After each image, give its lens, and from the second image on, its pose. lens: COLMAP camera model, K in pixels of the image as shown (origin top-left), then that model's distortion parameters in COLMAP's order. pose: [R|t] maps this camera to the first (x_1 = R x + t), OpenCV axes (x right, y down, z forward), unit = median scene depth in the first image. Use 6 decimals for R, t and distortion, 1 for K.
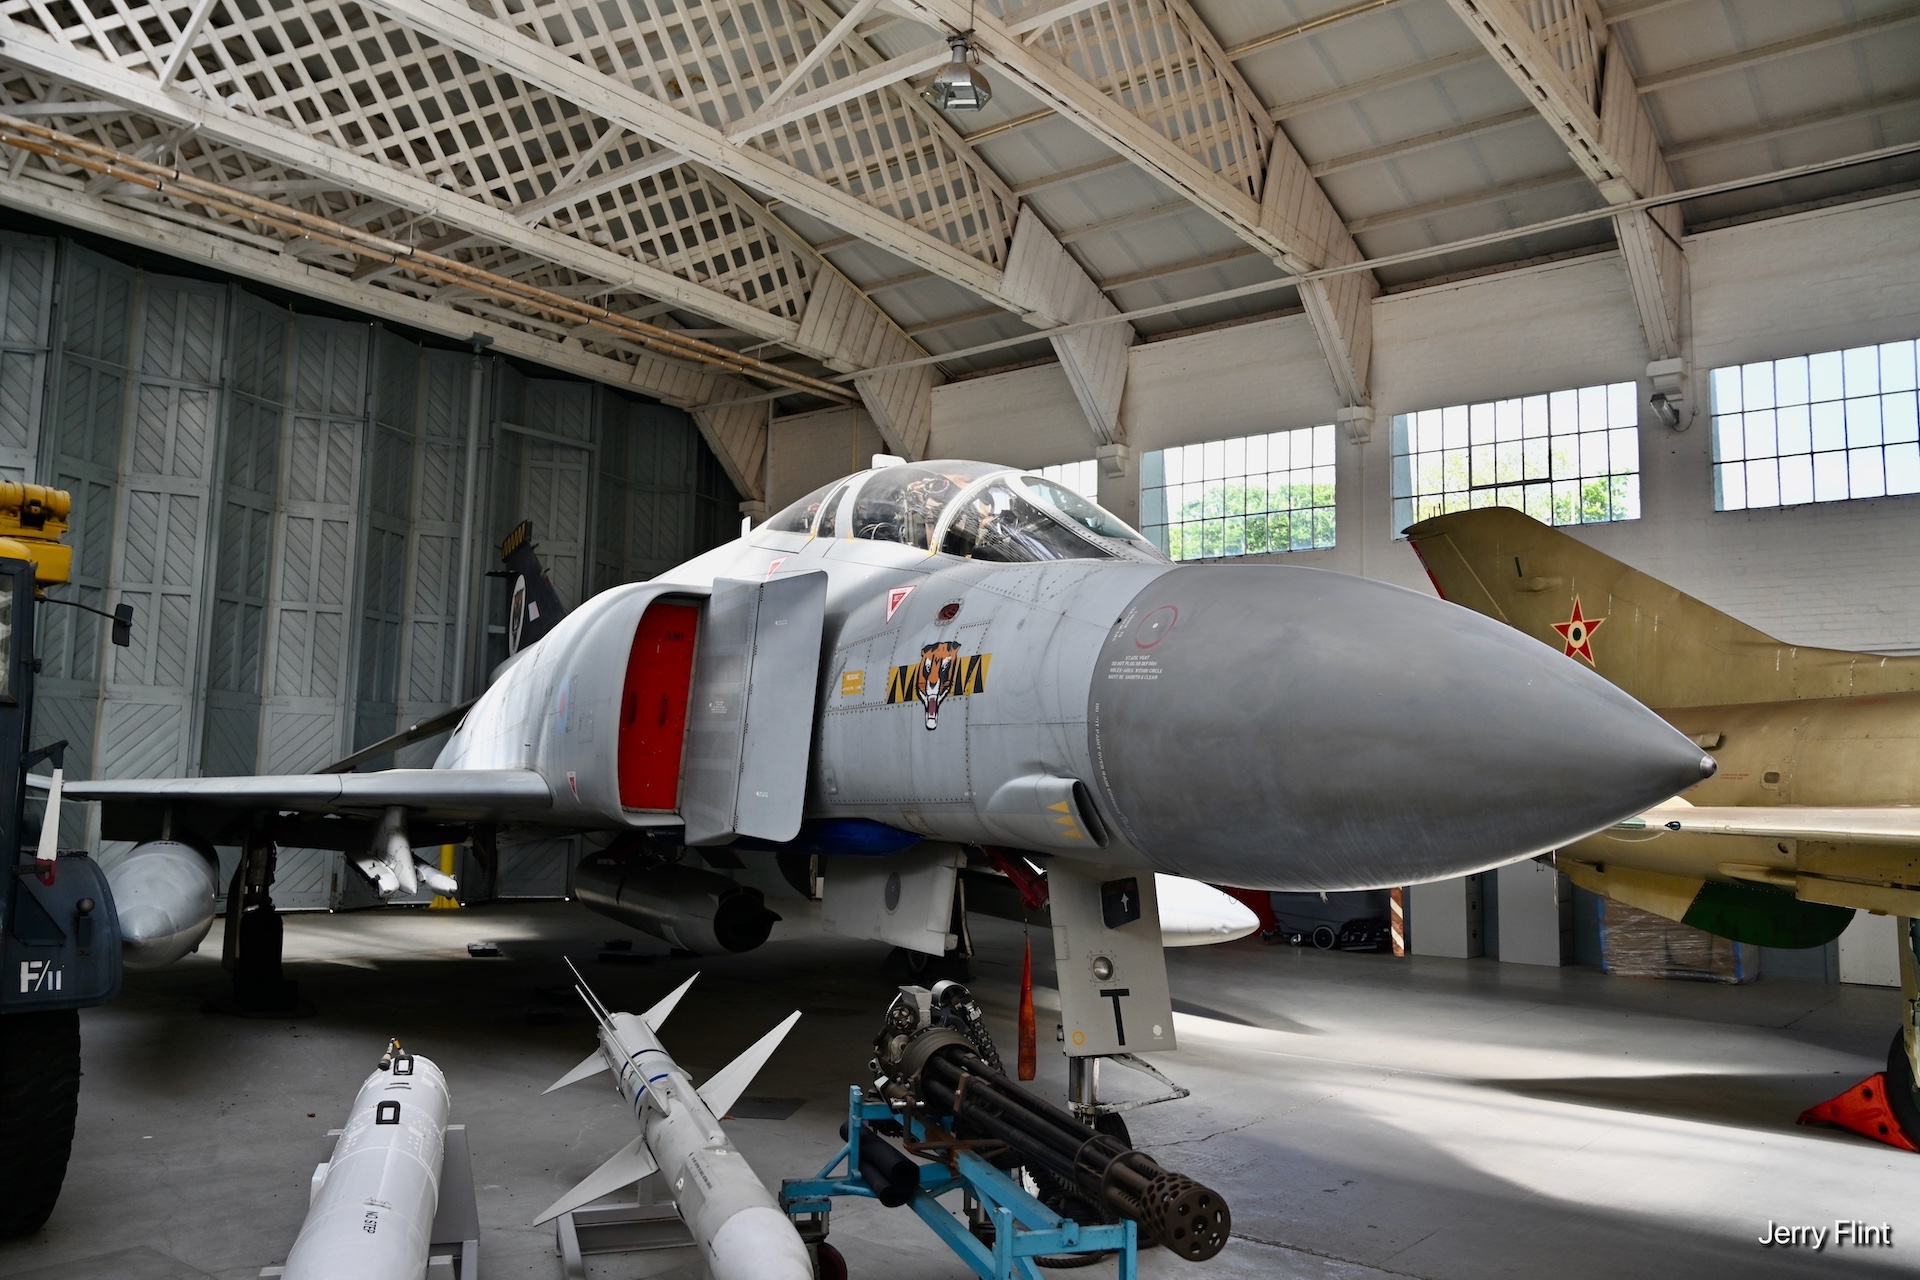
lens RADIAL K [[1492.7, 0, 956.9], [0, 1492.7, 631.8], [0, 0, 1]] dist [-0.008292, 0.003073]
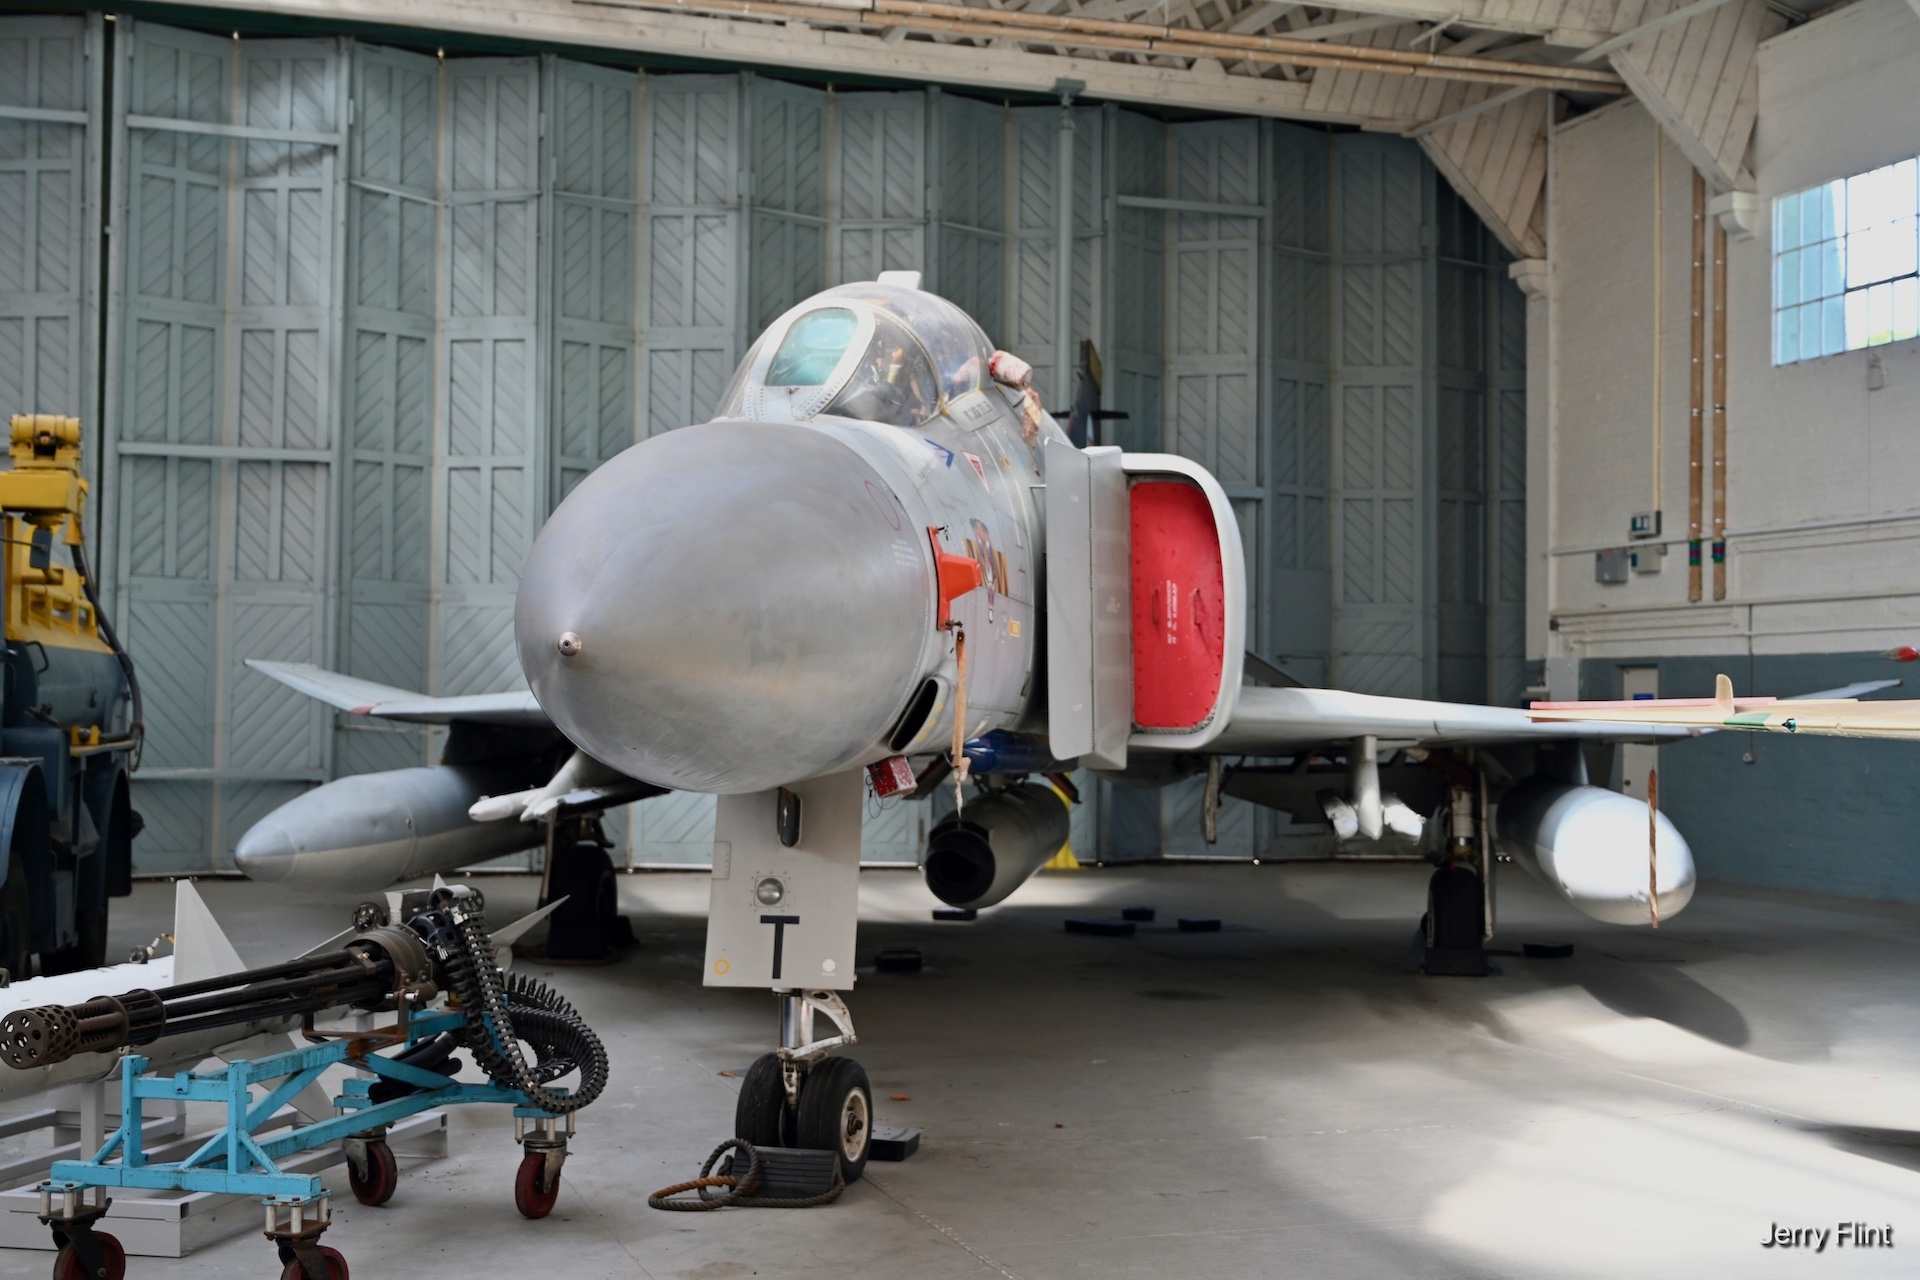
lens RADIAL K [[2412.5, 0, 960.0], [0, 2412.5, 640.0], [0, 0, 1]] dist [0.004034, 0.009279]
pose [[0.840280, -0.030429, -0.541298, 0.306410], [0.070532, 0.996074, 0.053495, 0.004491], [0.537545, -0.083129, 0.839128, -0.031879]]
